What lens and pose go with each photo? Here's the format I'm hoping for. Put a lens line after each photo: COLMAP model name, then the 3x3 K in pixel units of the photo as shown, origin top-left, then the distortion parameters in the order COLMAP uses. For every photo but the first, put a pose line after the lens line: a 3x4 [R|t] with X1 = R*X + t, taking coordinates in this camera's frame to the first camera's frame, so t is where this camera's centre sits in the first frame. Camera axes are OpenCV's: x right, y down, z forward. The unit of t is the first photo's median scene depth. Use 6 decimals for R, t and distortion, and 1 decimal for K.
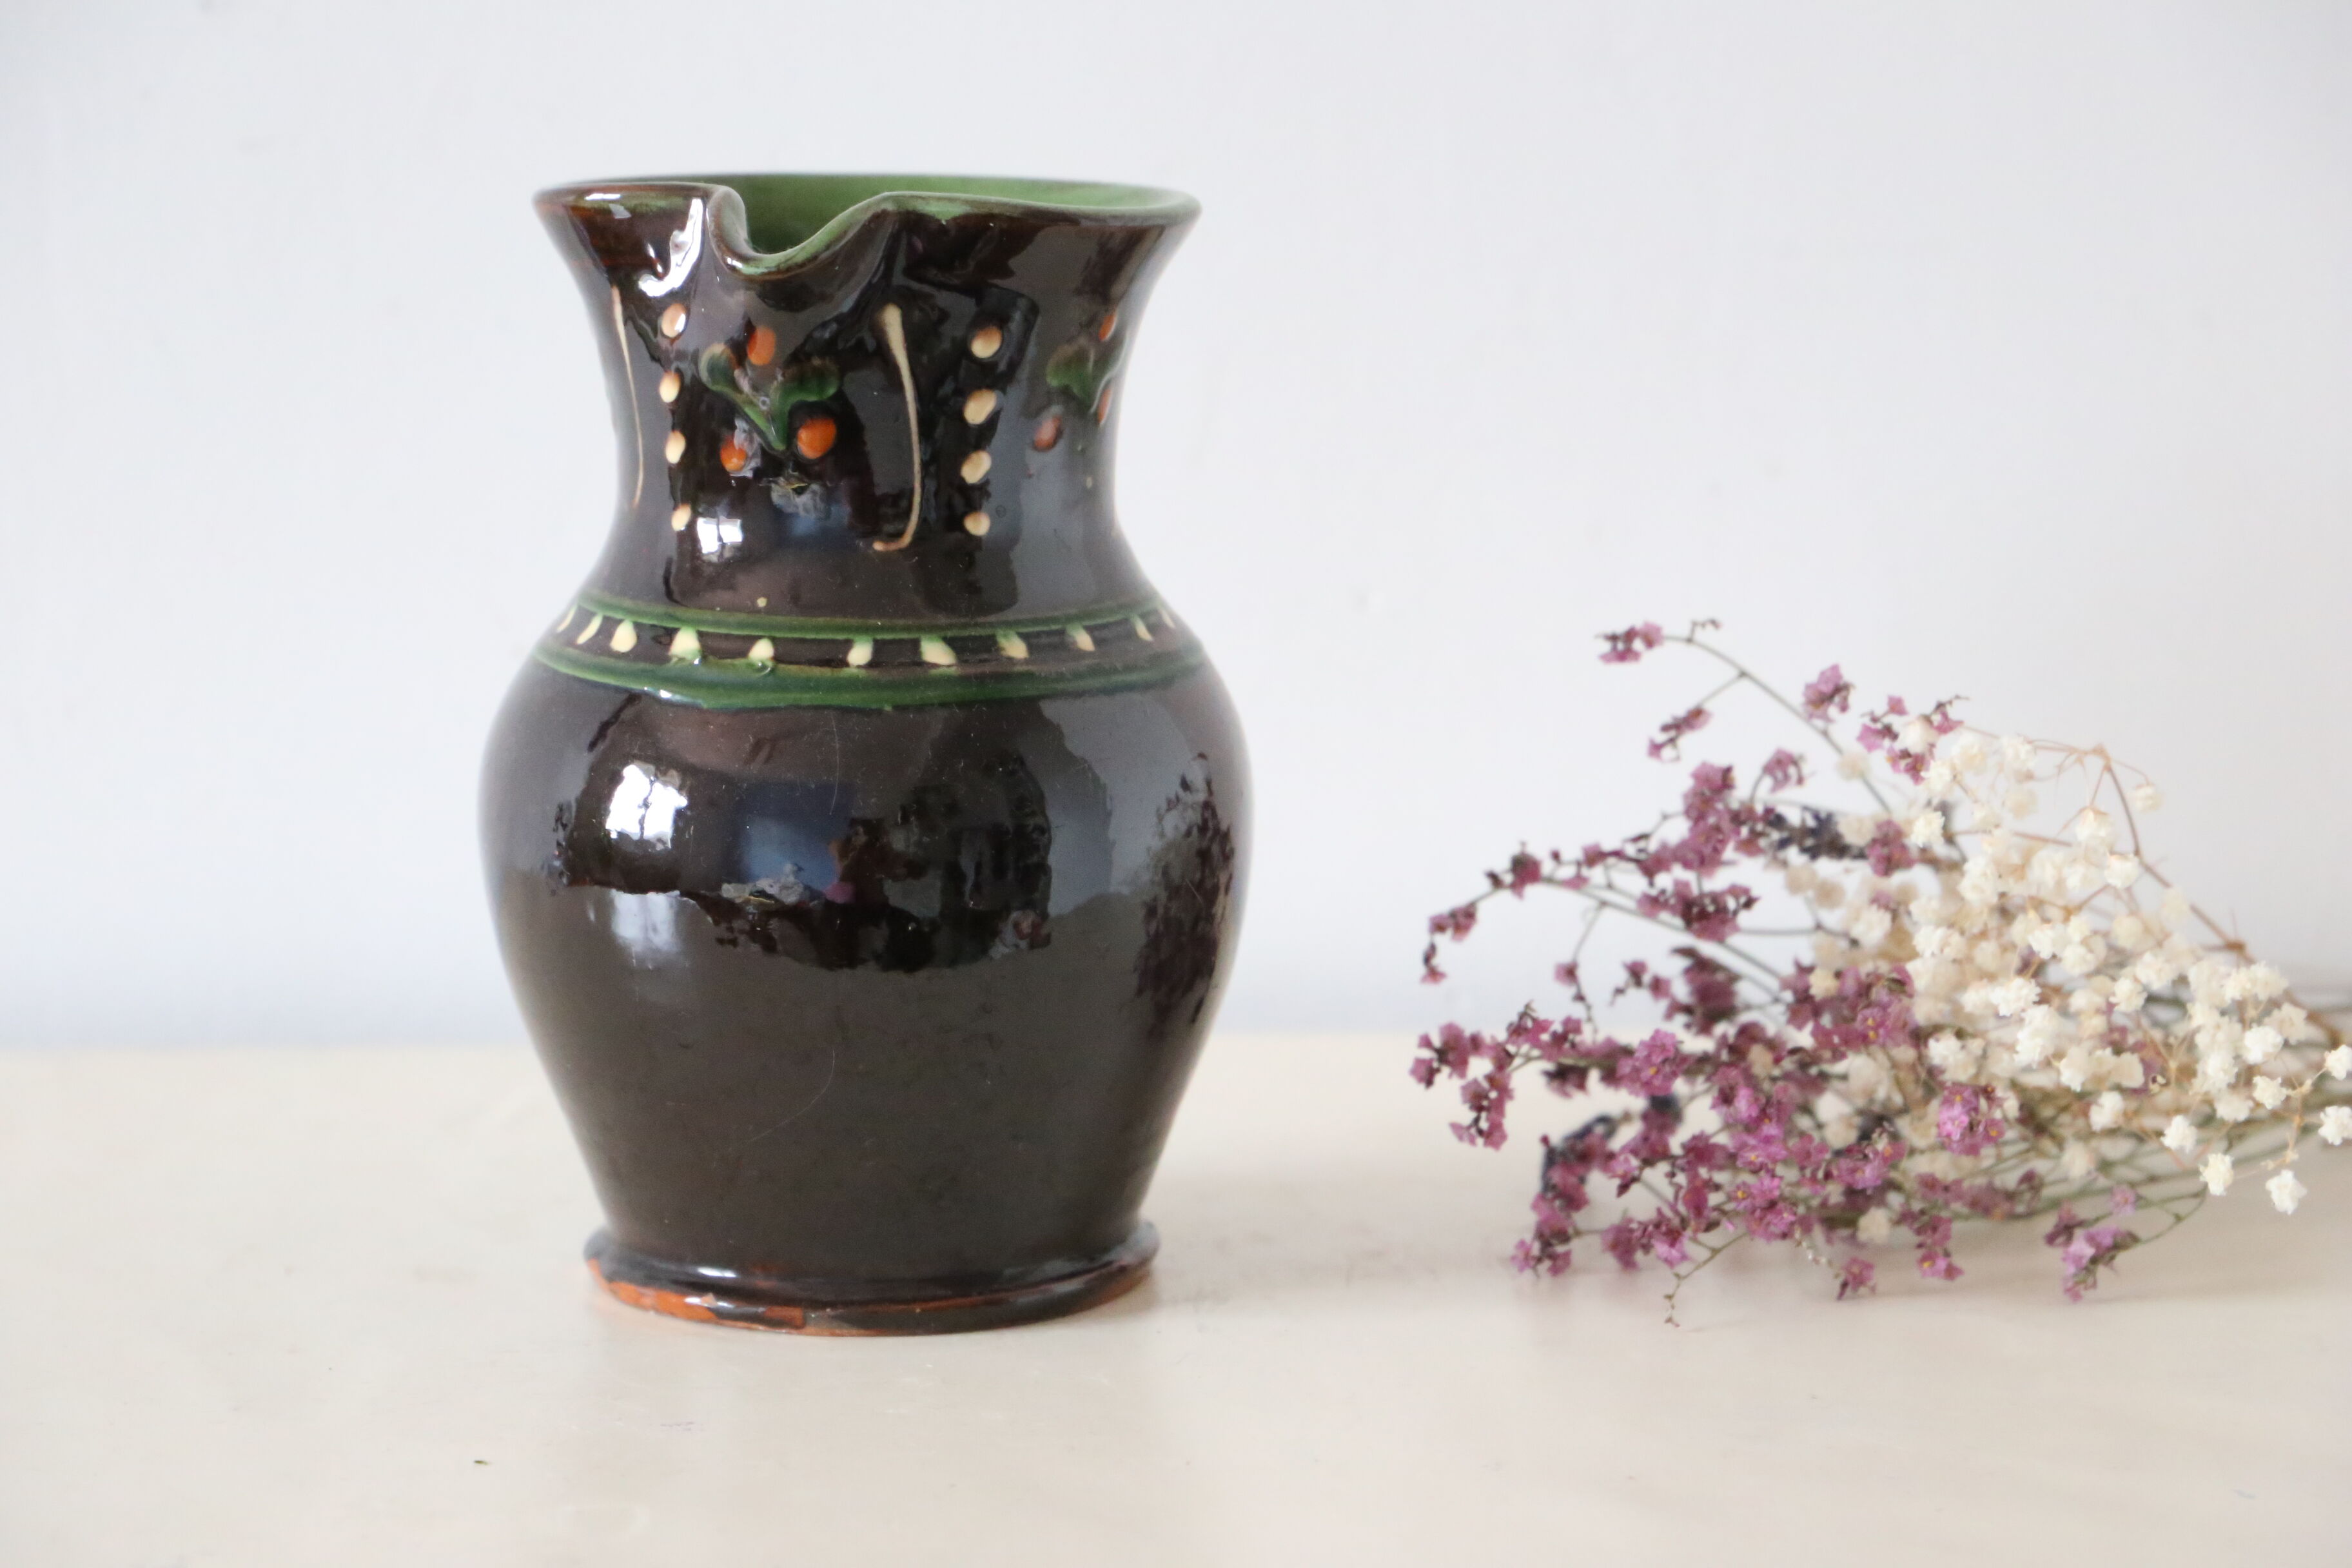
lens RADIAL K [[7153.5, 0, 1176.0], [0, 7153.5, 784.0], [0, 0, 1]] dist [0.589601, 1.463651]
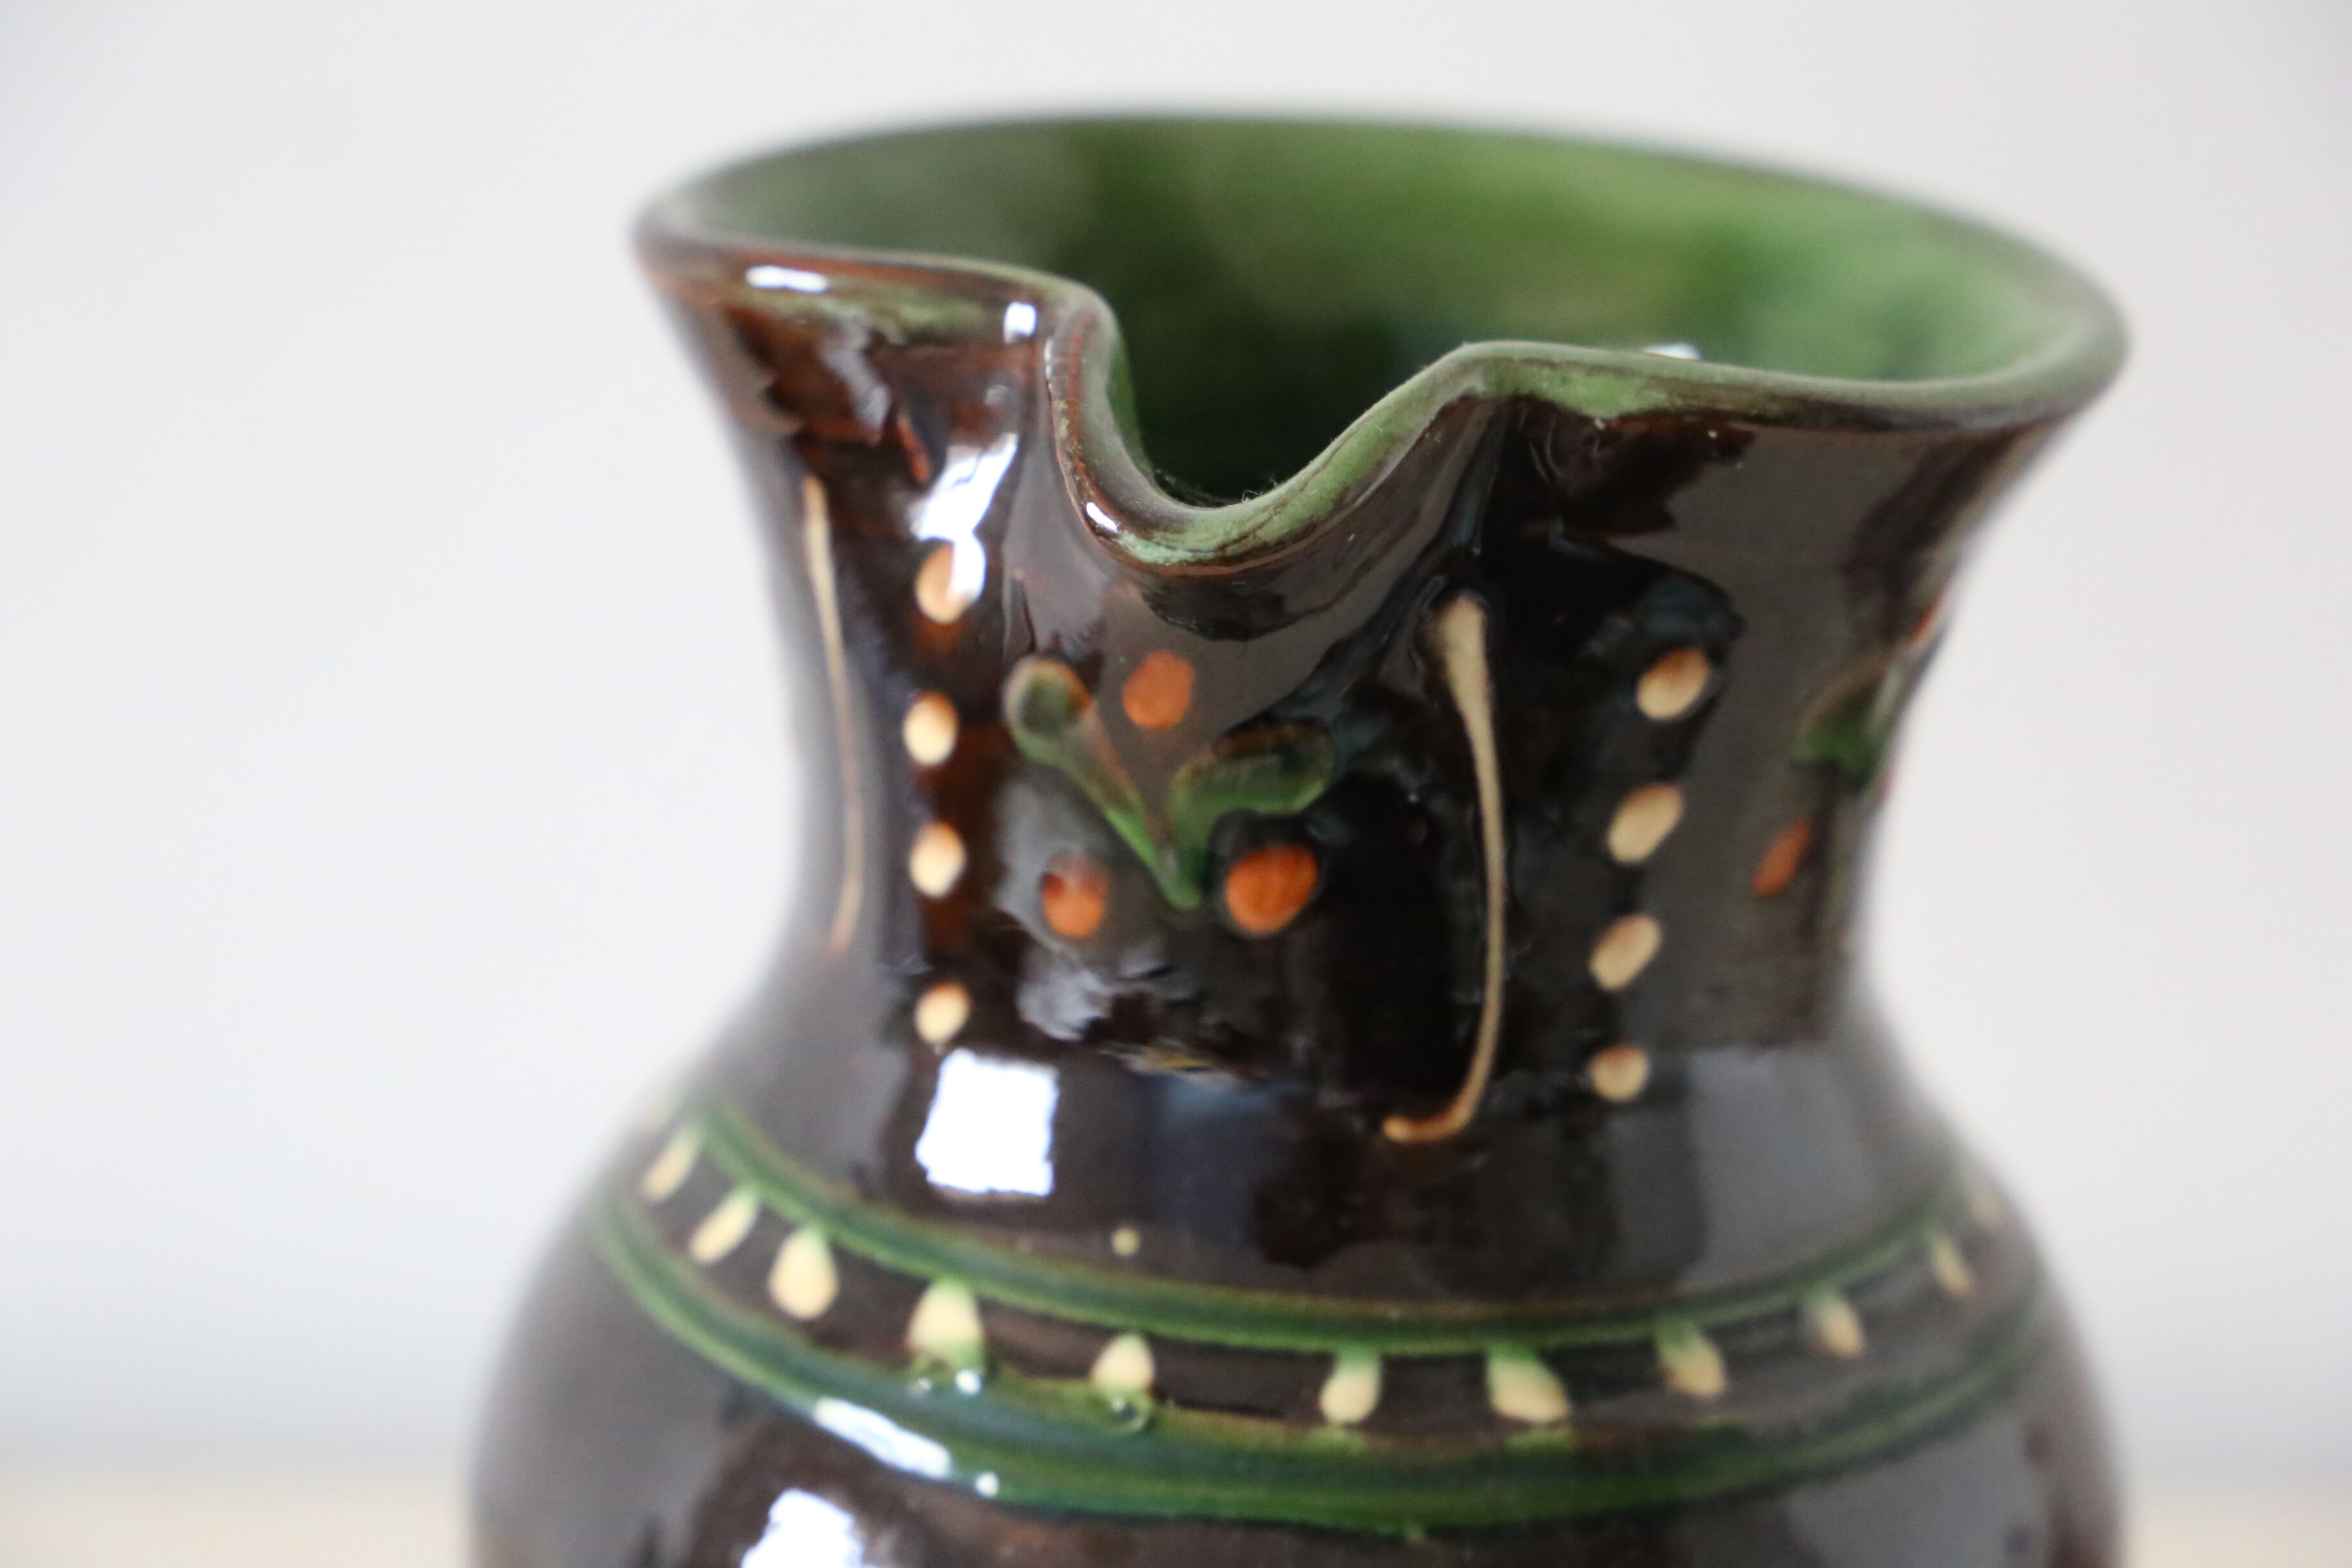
lens RADIAL K [[7153.5, 0, 1176.0], [0, 7153.5, 784.0], [0, 0, 1]] dist [0.589601, 1.463651]
pose [[0.999286, 0.037772, 0.000082, -0.055954], [-0.037659, 0.996106, 0.079718, -0.088808], [0.002929, -0.079664, 0.996817, 0.567179]]
